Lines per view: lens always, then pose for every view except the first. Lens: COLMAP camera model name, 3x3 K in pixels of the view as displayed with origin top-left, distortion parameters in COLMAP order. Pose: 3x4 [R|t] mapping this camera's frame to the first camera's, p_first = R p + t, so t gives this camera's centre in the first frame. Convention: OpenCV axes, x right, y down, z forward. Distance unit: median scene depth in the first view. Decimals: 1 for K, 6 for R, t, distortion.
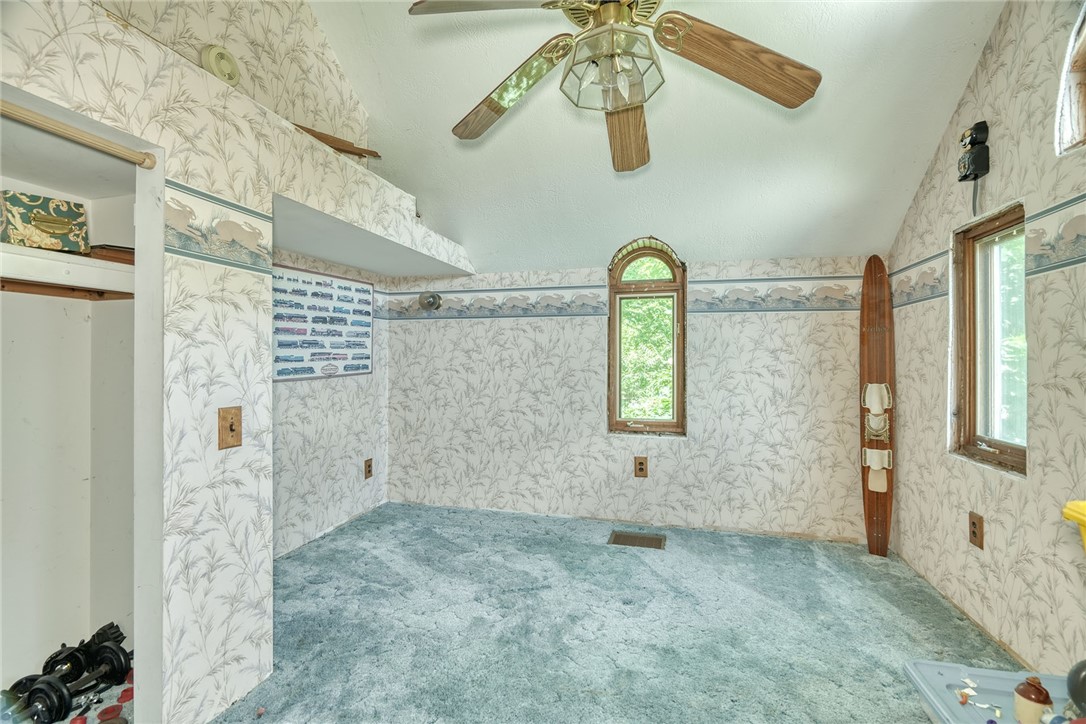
lens RADIAL K [[488.9, 0, 541.2], [0, 488.9, 362.1], [0, 0, 1]] dist [-0.003714, 0.003333]
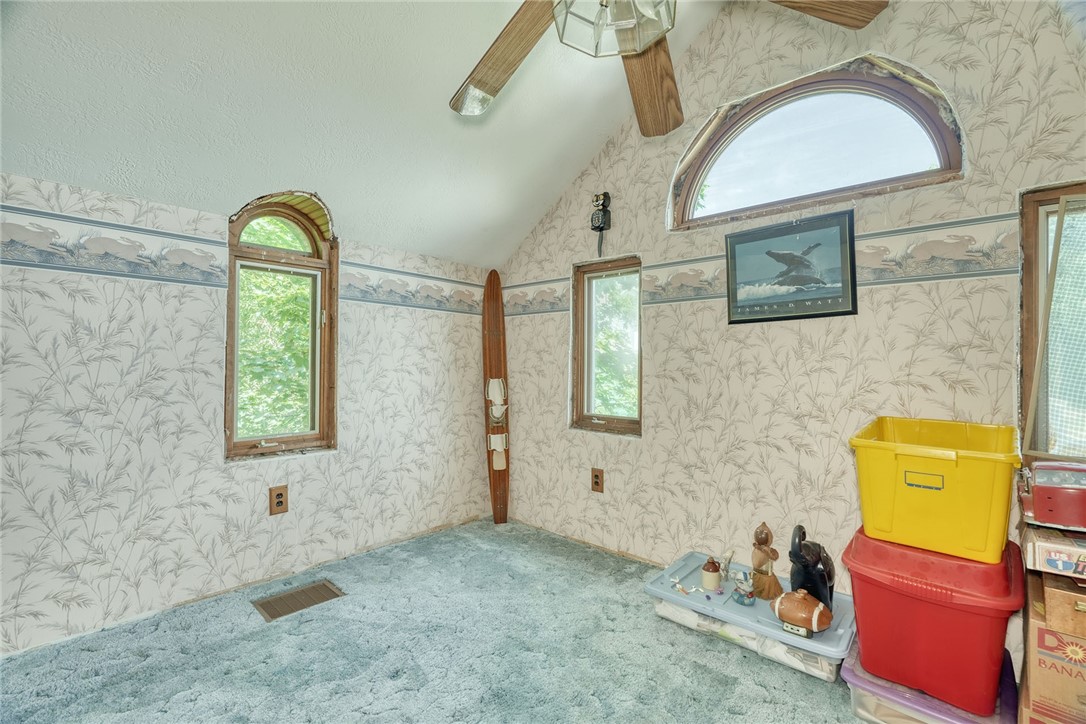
lens RADIAL K [[488.9, 0, 542.6], [0, 488.9, 361.4], [0, 0, 1]] dist [-0.003714, 0.003333]
pose [[0.456072, 0.007483, 0.889911, -0.300767], [-0.007733, 0.999960, -0.004446, 0.006188], [-0.889909, -0.004854, 0.456112, 0.344477]]
